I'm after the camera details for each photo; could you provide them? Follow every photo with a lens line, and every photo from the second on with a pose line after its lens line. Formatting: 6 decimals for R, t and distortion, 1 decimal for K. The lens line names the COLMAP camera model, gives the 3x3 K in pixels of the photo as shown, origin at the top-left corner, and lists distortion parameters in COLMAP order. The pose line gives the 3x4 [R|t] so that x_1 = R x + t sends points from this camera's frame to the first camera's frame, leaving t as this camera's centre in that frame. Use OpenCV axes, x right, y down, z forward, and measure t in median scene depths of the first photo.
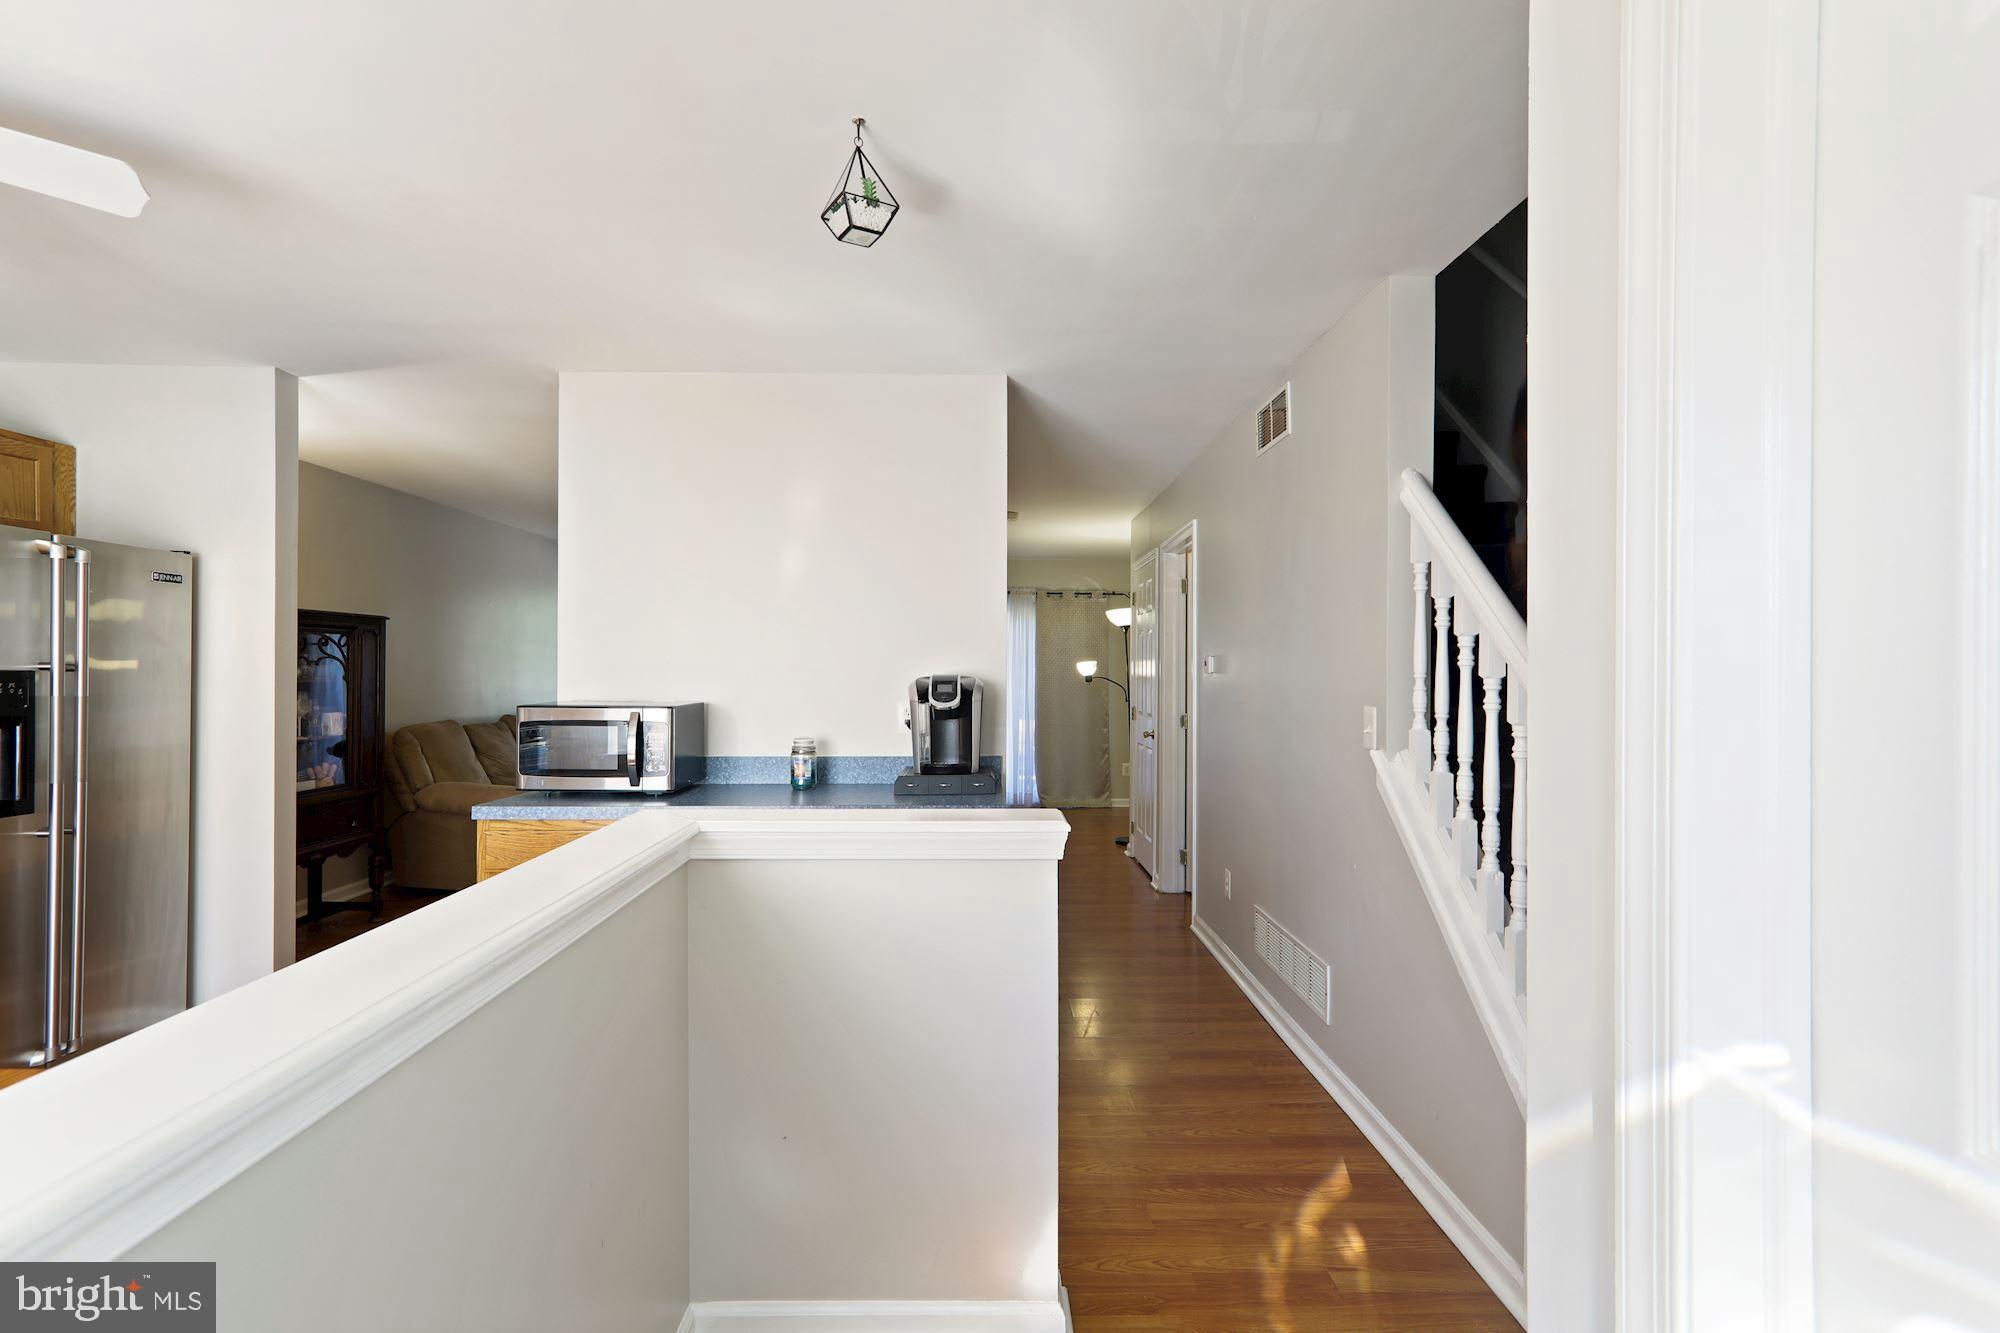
lens RADIAL K [[953.9, 0, 993.6], [0, 953.9, 664.3], [0, 0, 1]] dist [-0.005124, -0.000295]
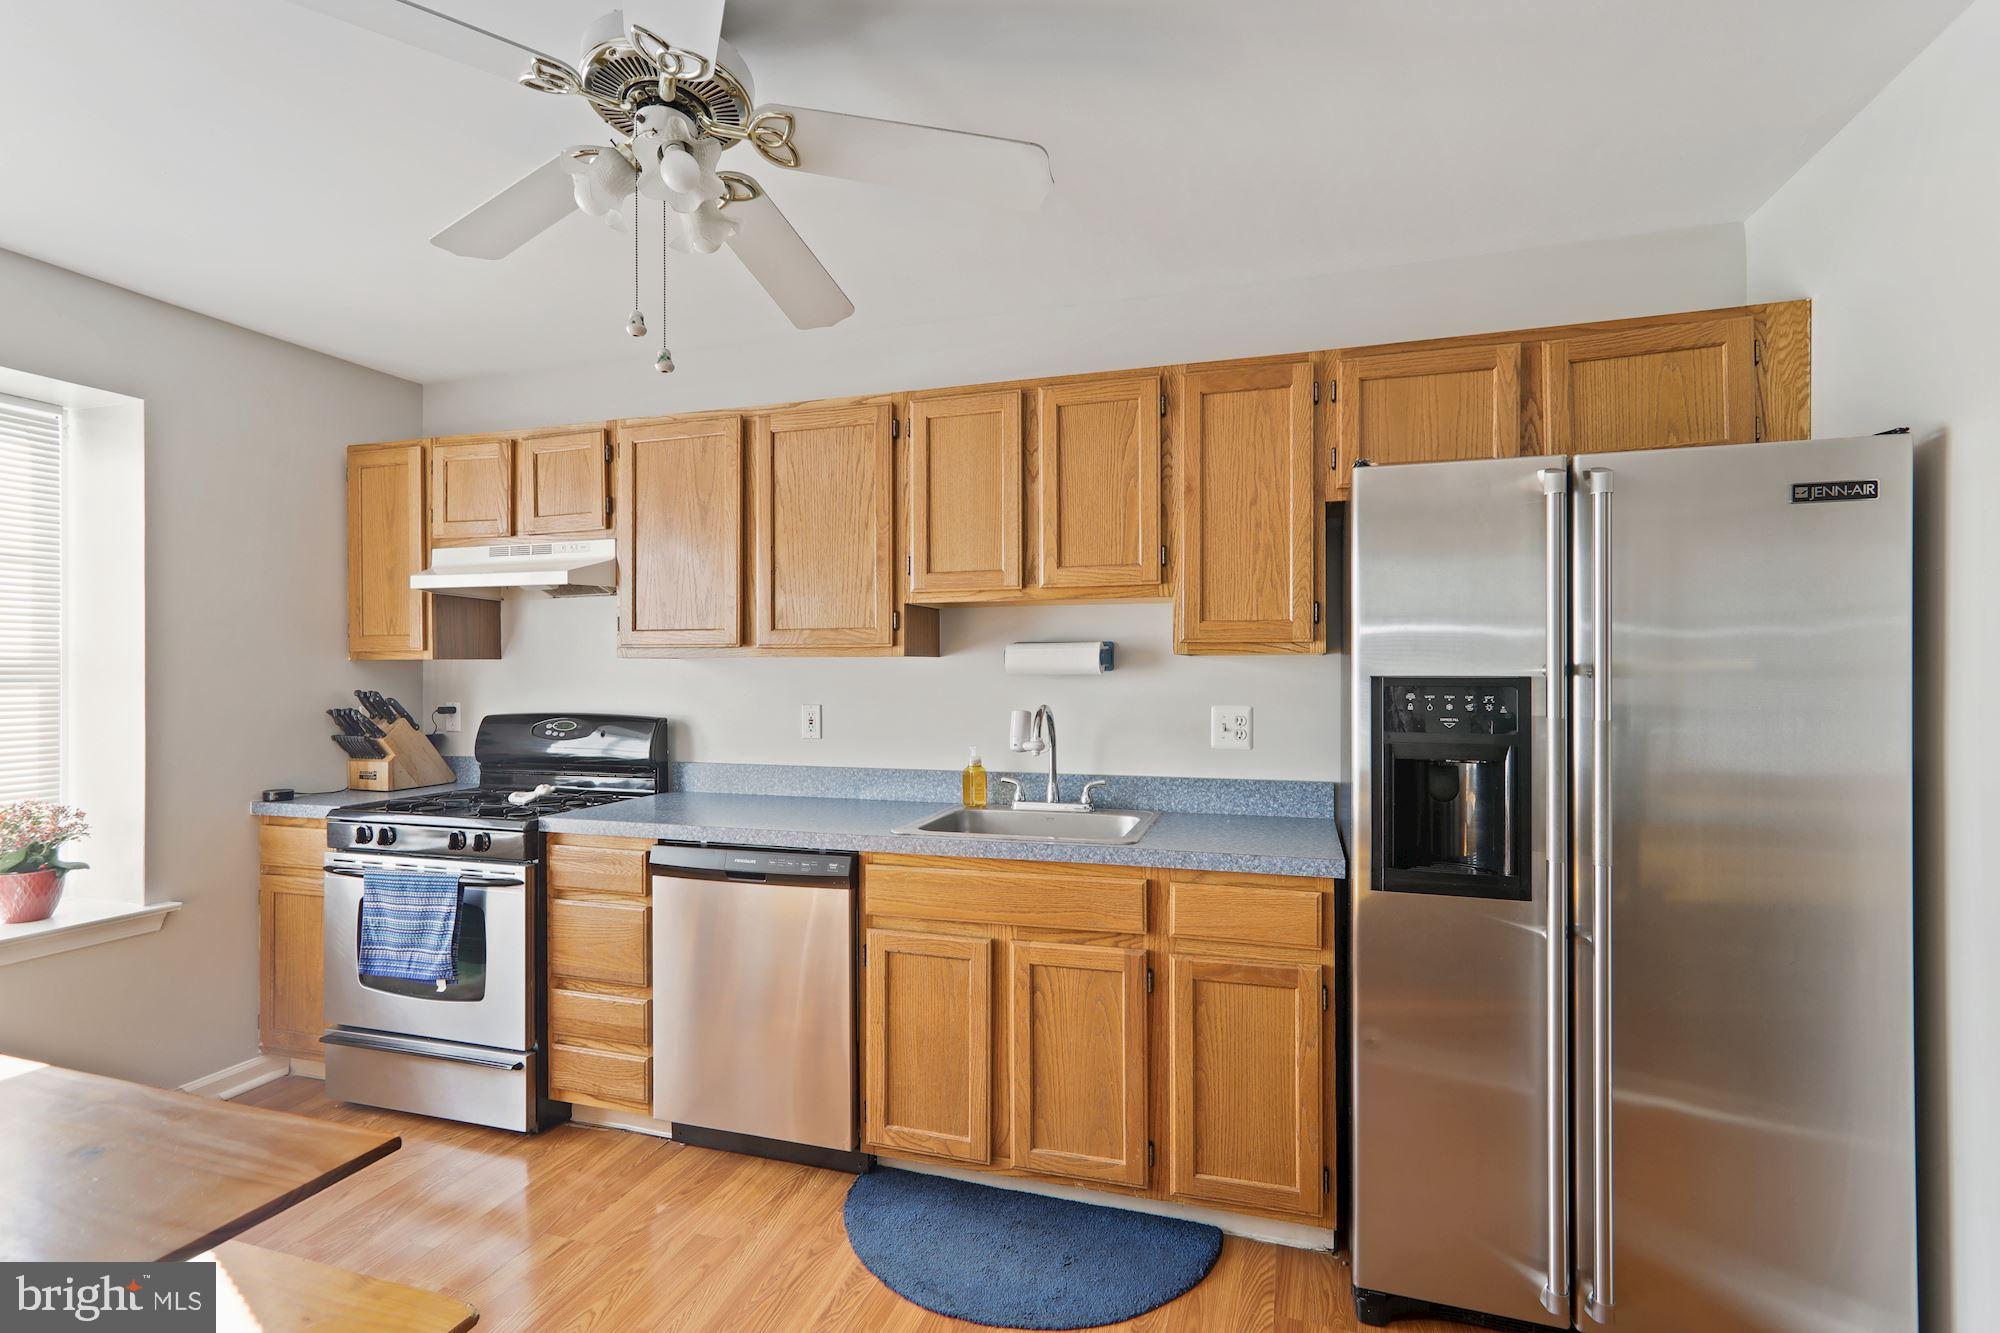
lens RADIAL K [[949.0, 0, 997.6], [0, 949.0, 675.8], [0, 0, 1]] dist [-0.001098, 0.012915]
pose [[-0.323260, 0.001850, -0.946308, -0.180119], [0.007114, 0.999975, -0.000475, 0.003083], [0.946284, -0.006885, -0.323265, 0.544204]]
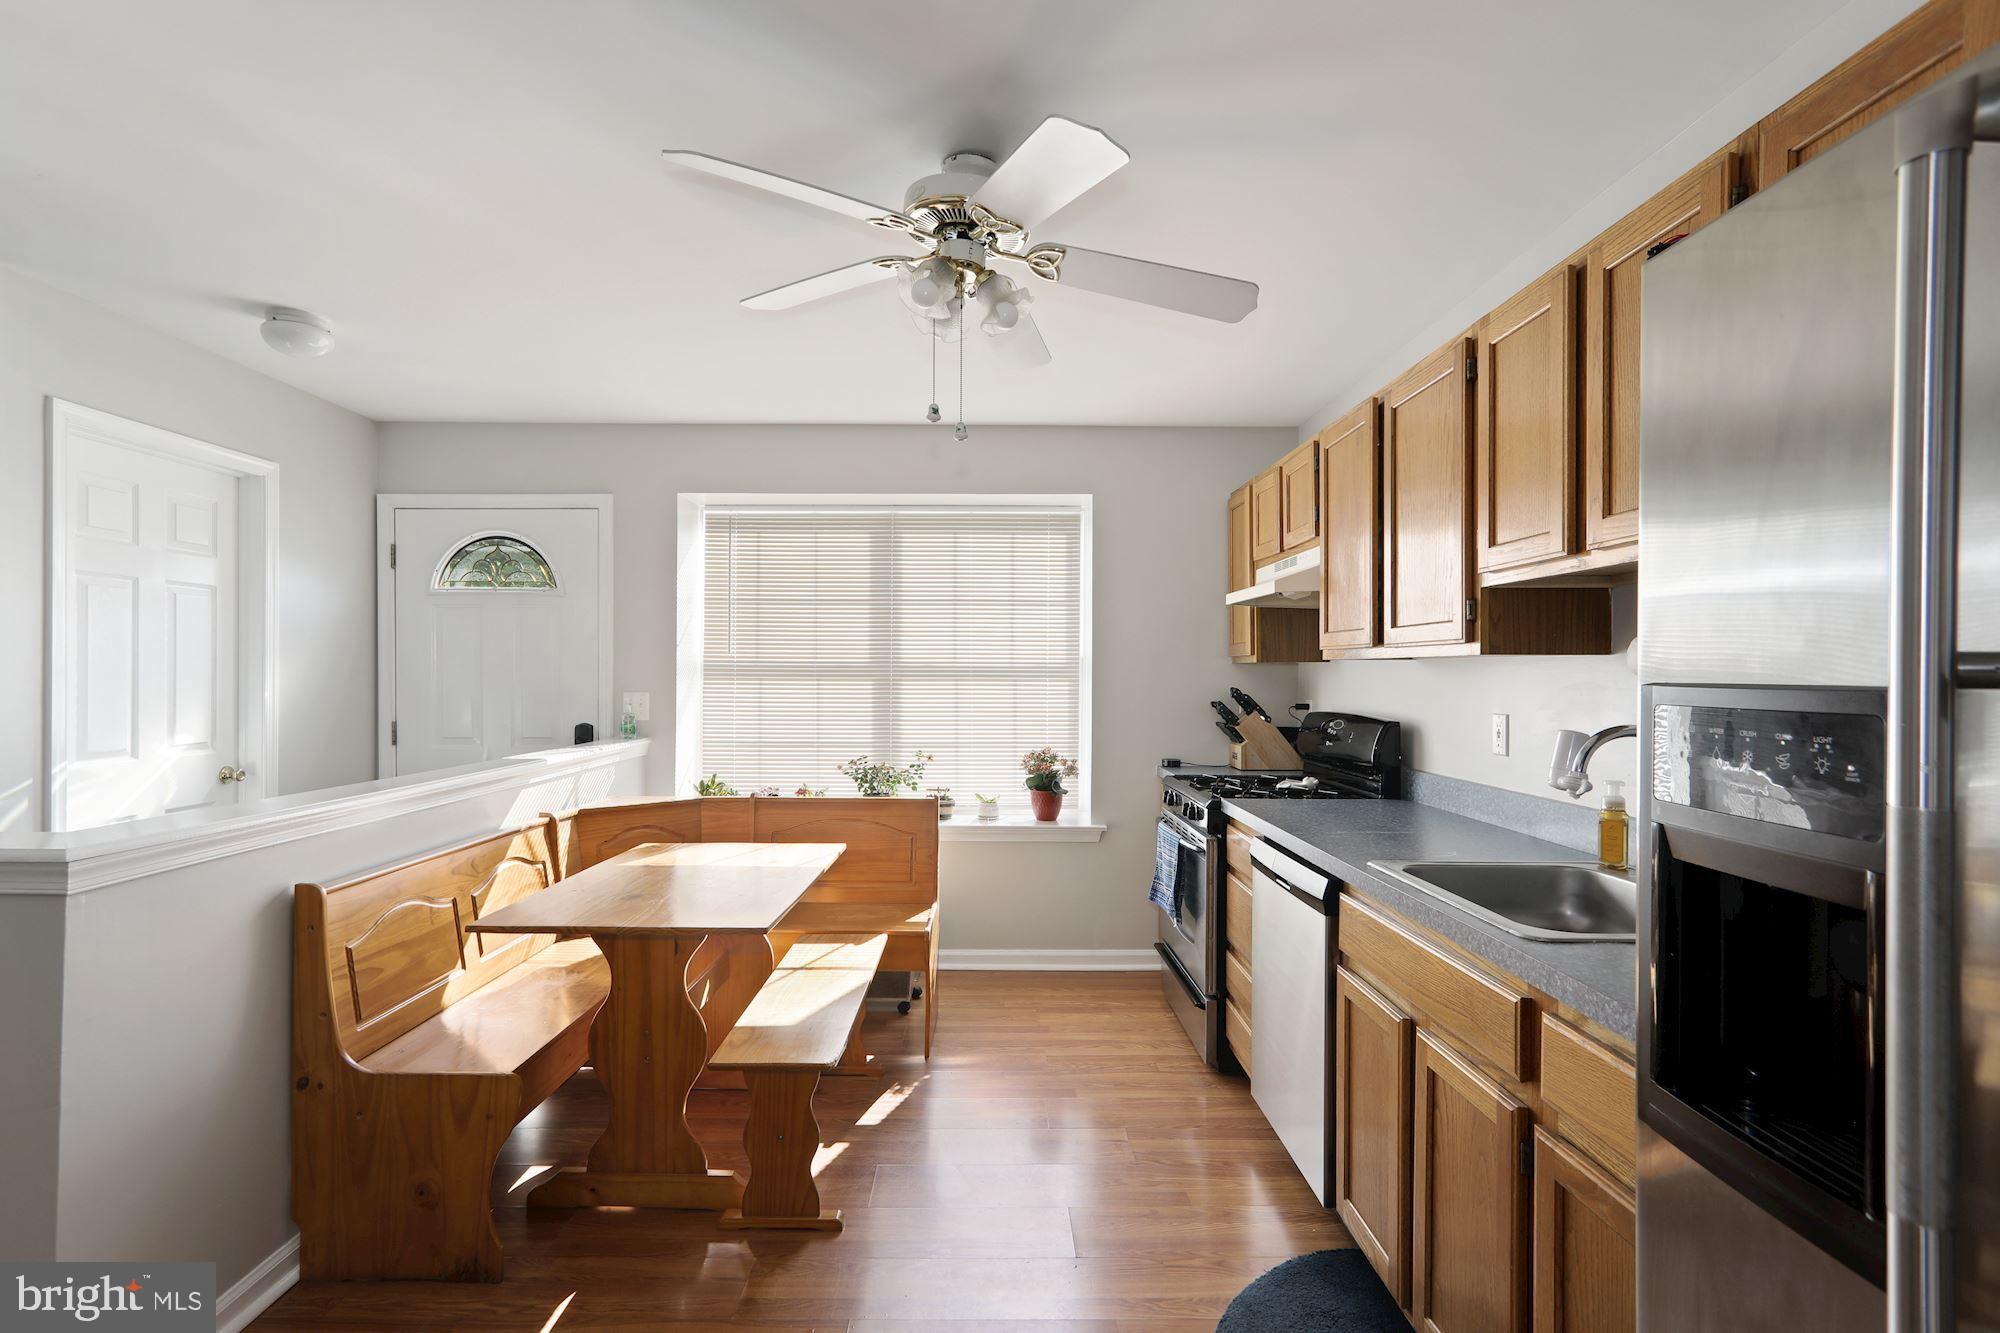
lens RADIAL K [[962.1, 0, 987.6], [0, 962.1, 676.9], [0, 0, 1]] dist [-0.005353, 0.012303]
pose [[-0.999913, -0.007858, 0.010579, -0.472657], [-0.007882, 0.999966, -0.002294, 0.003940], [-0.010561, -0.002377, -0.999941, 0.765884]]
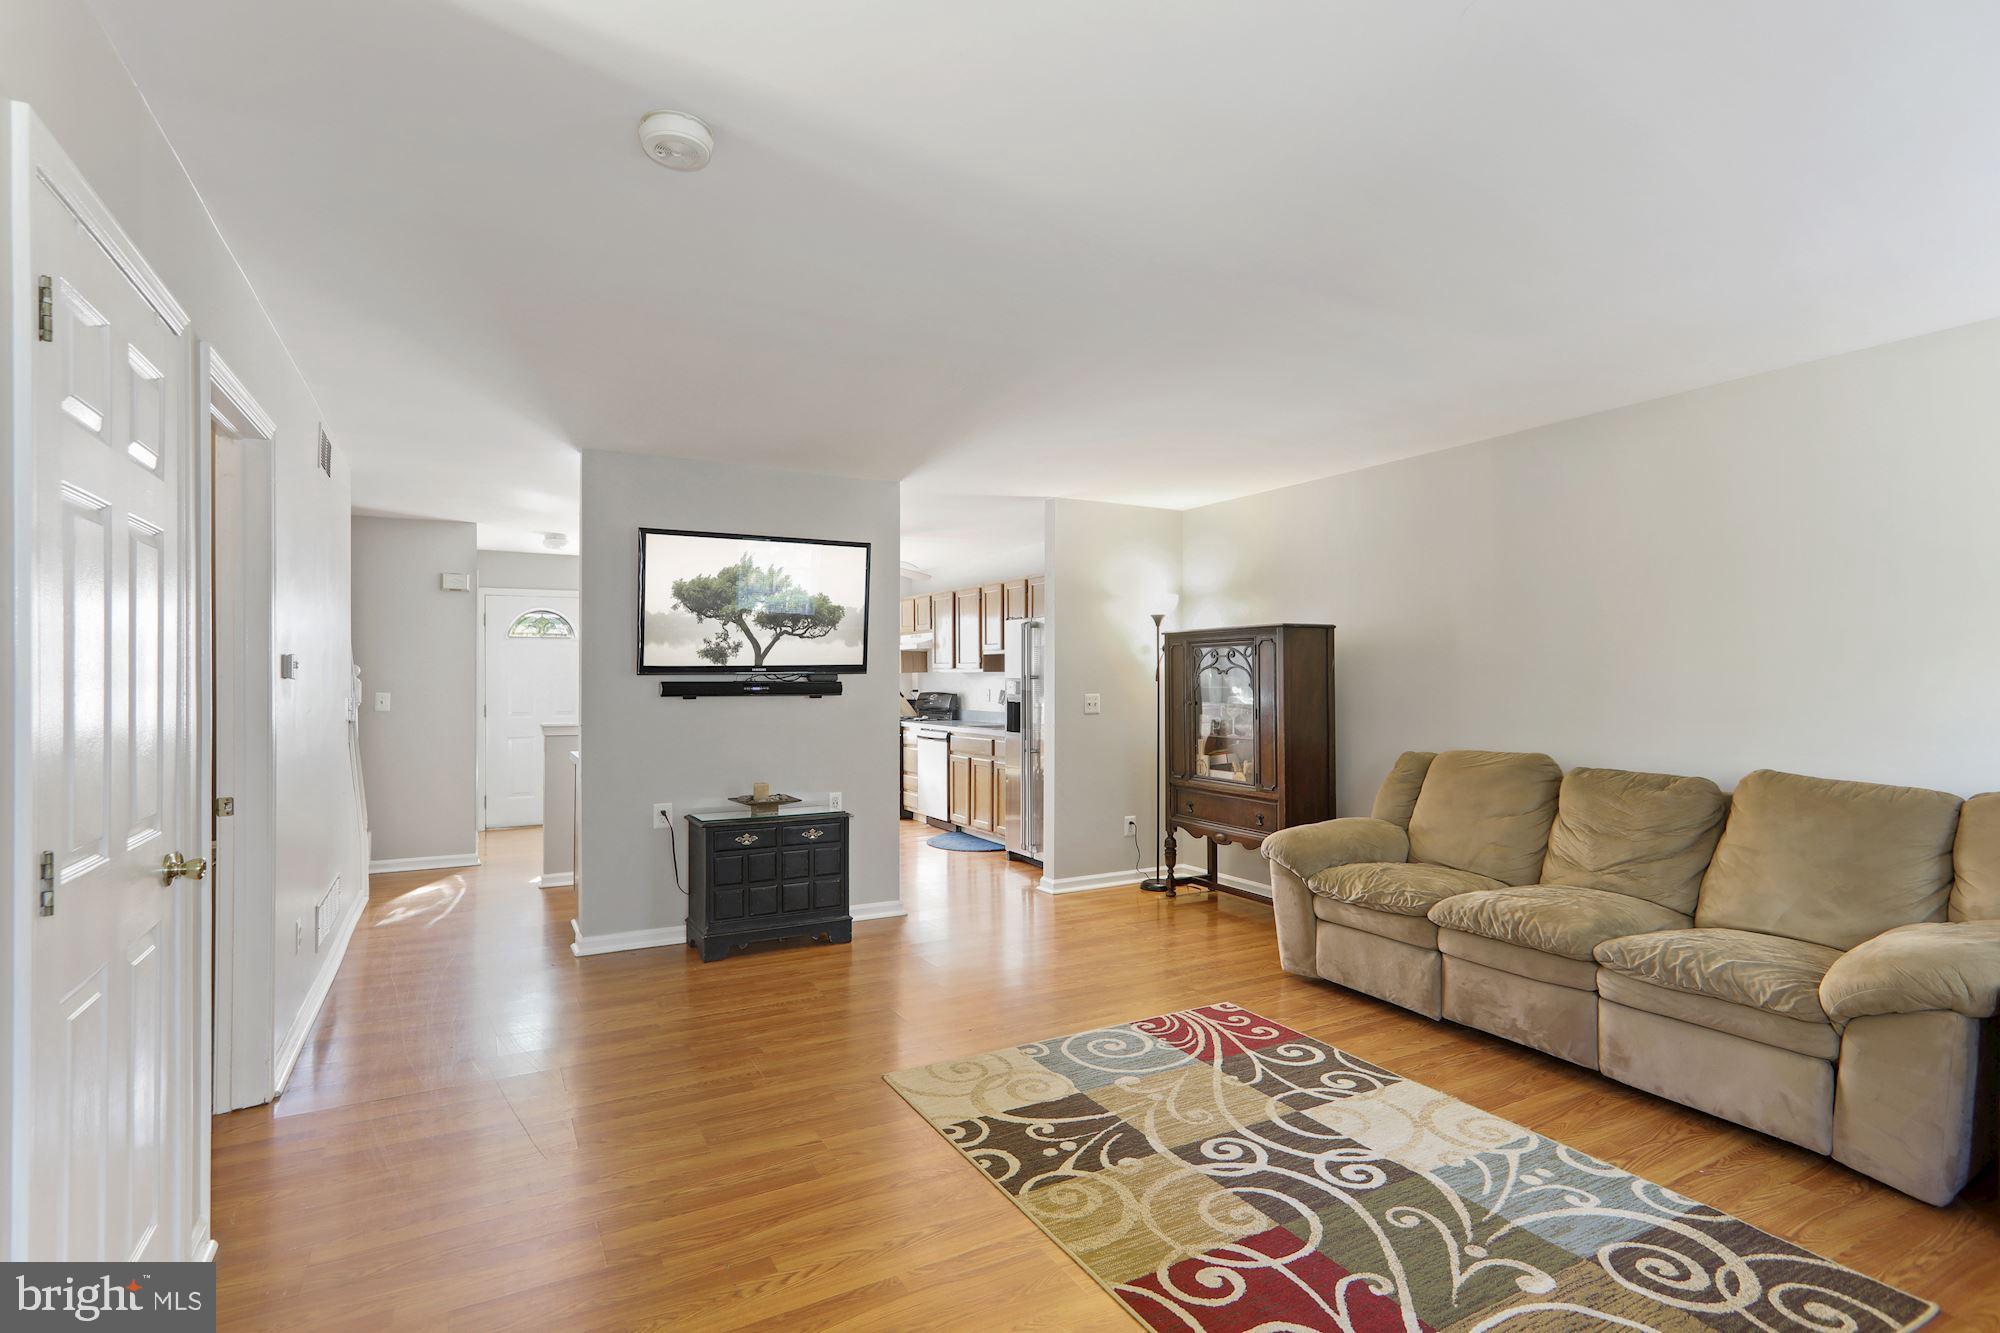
lens RADIAL K [[962.1, 0, 987.6], [0, 962.1, 676.9], [0, 0, 1]] dist [-0.005353, 0.012303]
pose [[-0.886581, -0.004301, -0.462554, 0.093897], [-0.000012, 0.999957, -0.009274, 0.015017], [0.462574, -0.008217, -0.886543, 1.849450]]
